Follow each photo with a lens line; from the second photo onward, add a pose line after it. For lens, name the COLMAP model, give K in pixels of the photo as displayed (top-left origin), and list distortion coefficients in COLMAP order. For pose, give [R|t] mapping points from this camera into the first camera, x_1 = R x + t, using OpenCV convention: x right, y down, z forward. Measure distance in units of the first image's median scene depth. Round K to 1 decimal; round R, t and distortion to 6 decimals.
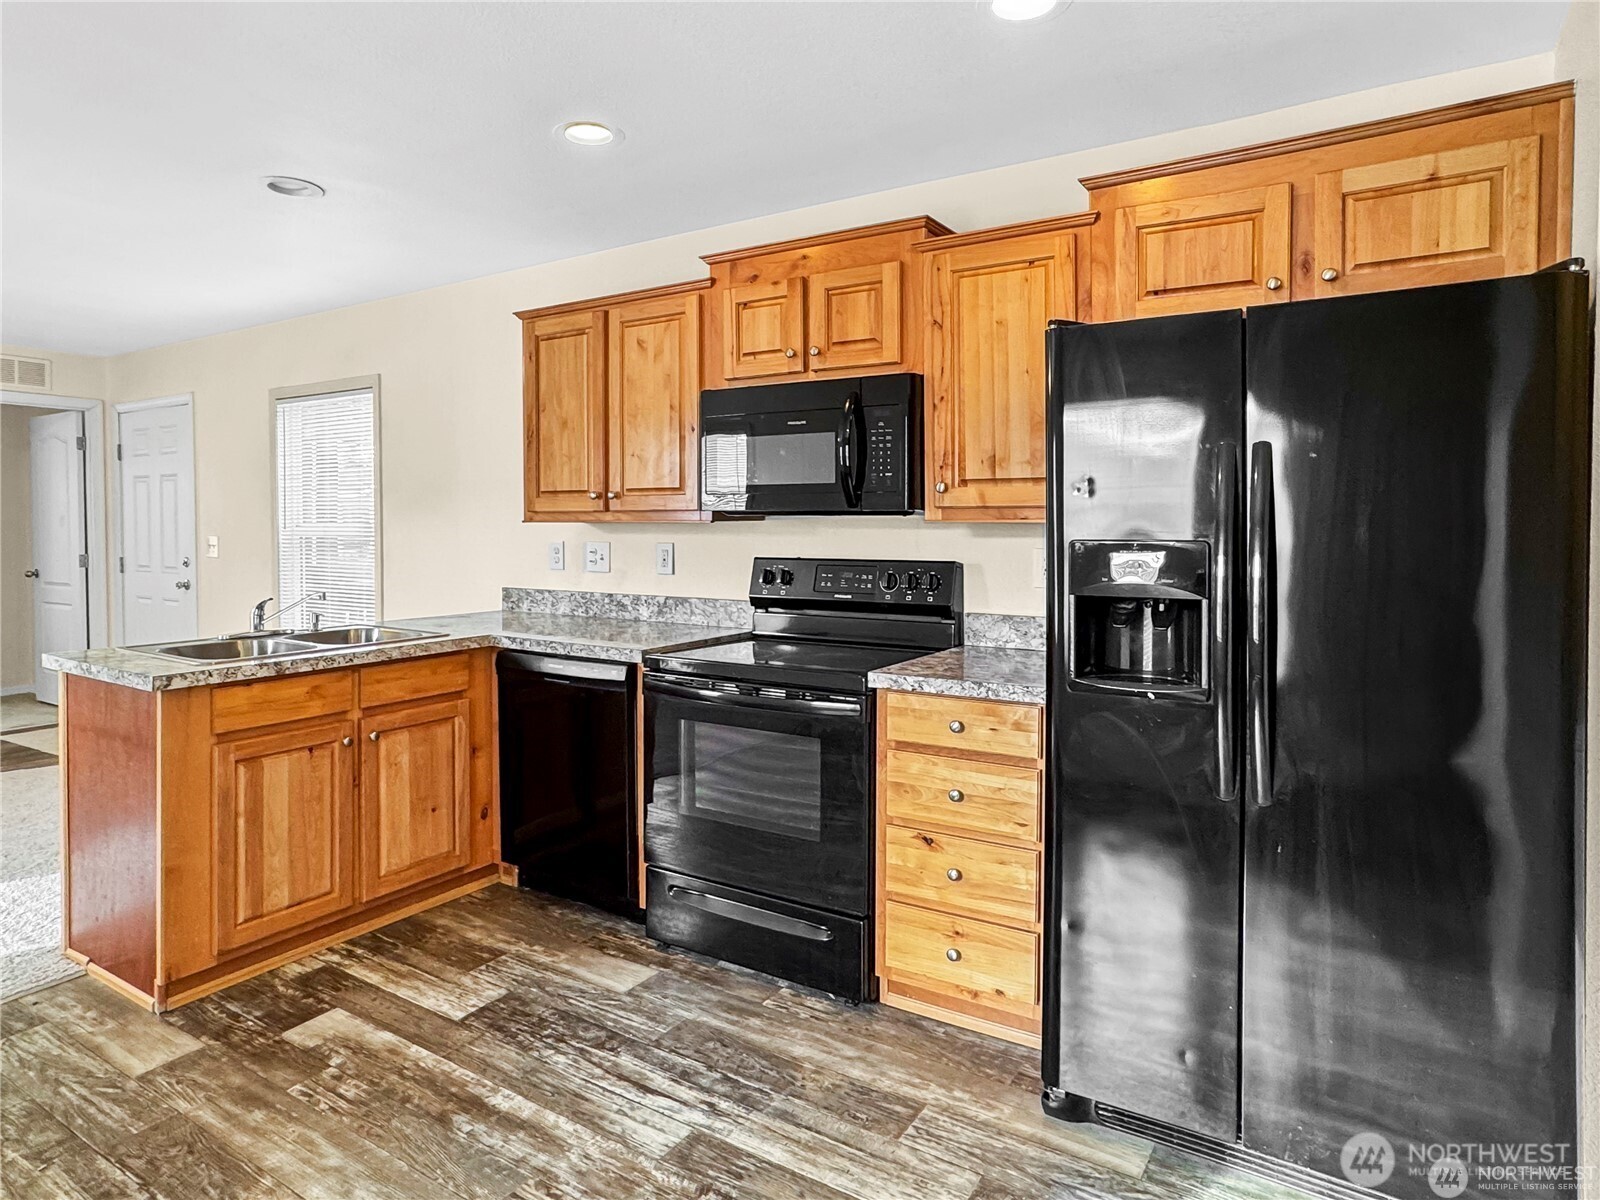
lens RADIAL K [[953.8, 0, 801.6], [0, 953.8, 530.9], [0, 0, 1]] dist [-0.006015, 0.001141]
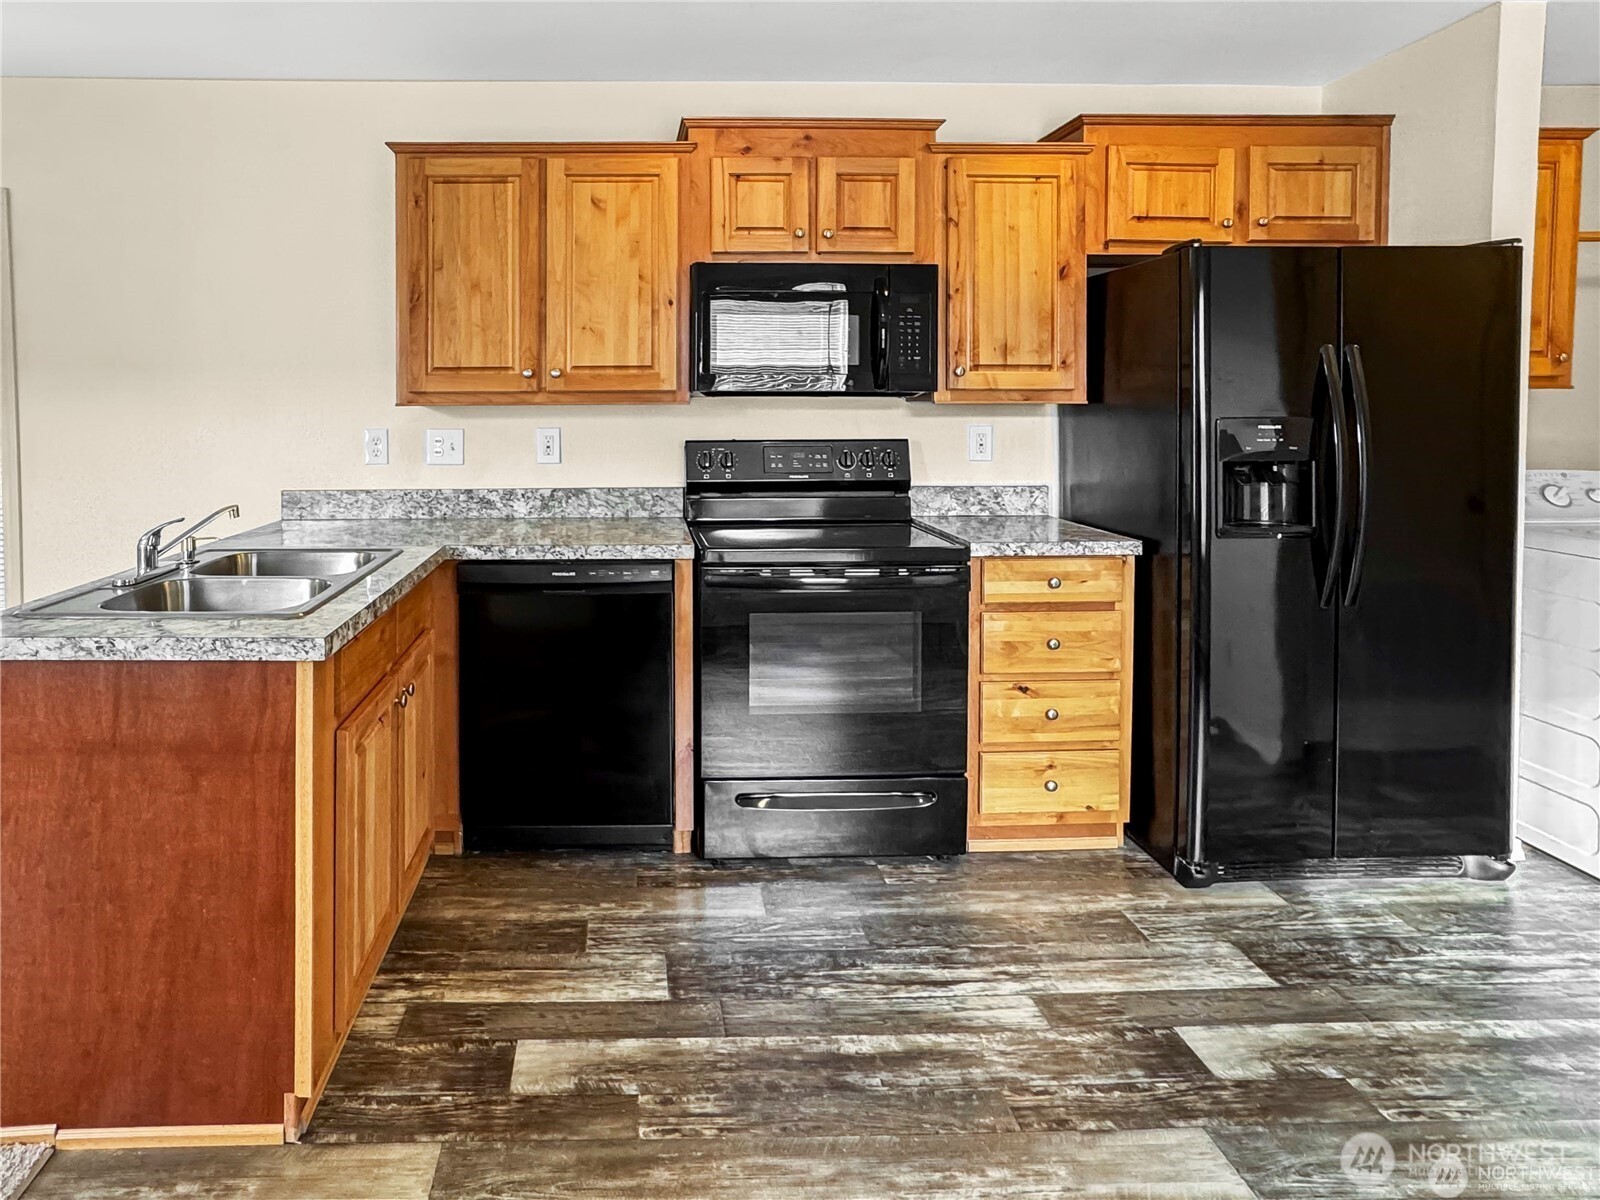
lens RADIAL K [[979.0, 0, 662.6], [0, 979.0, 409.7], [0, 0, 1]] dist [0.003080, -0.021487]
pose [[0.827073, -0.006159, 0.562060, -0.758313], [0.008403, 0.999964, -0.001408, -0.002735], [-0.562031, 0.005887, 0.827095, 0.258997]]
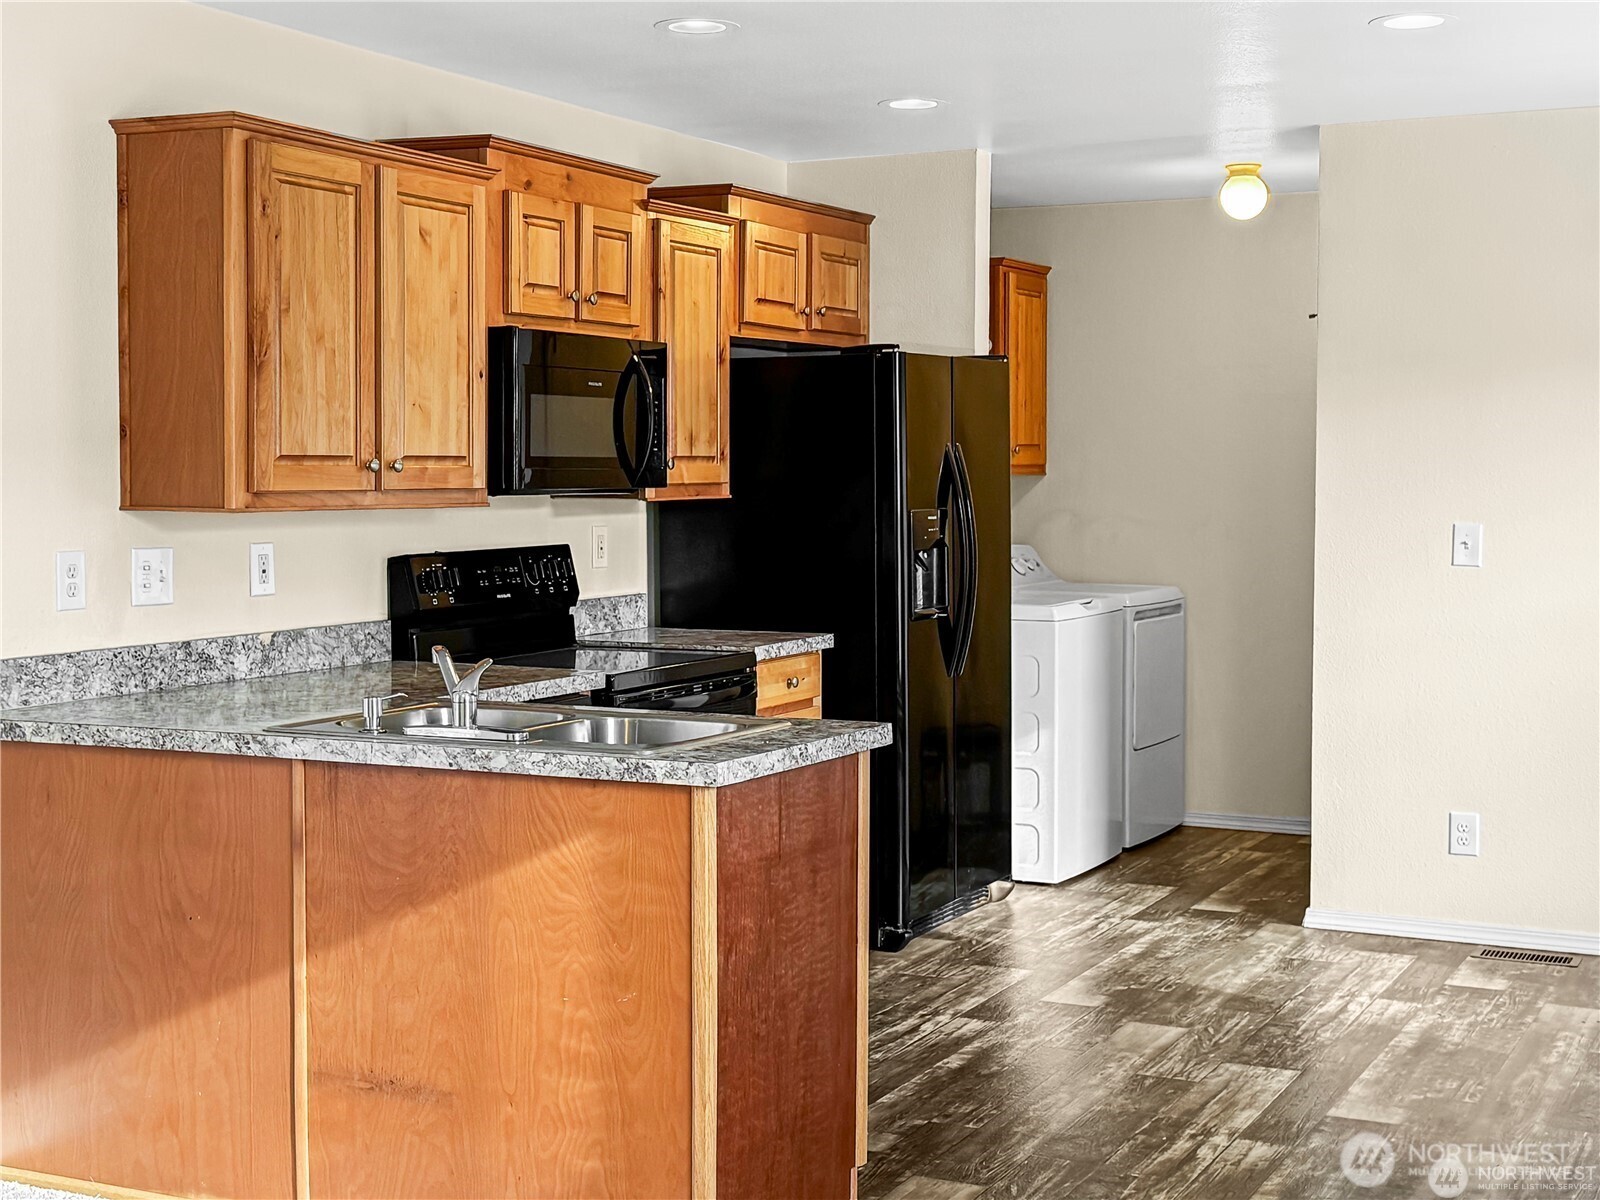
lens RADIAL K [[2229.3, 0, 800.0], [0, 2229.3, 600.0], [0, 0, 1]] dist [-0.025663, 2.689574]
pose [[-0.102799, -0.057305, 0.993050, -2.102080], [0.016185, 0.998111, 0.059272, -0.039197], [-0.994570, 0.022165, -0.101677, 1.089098]]
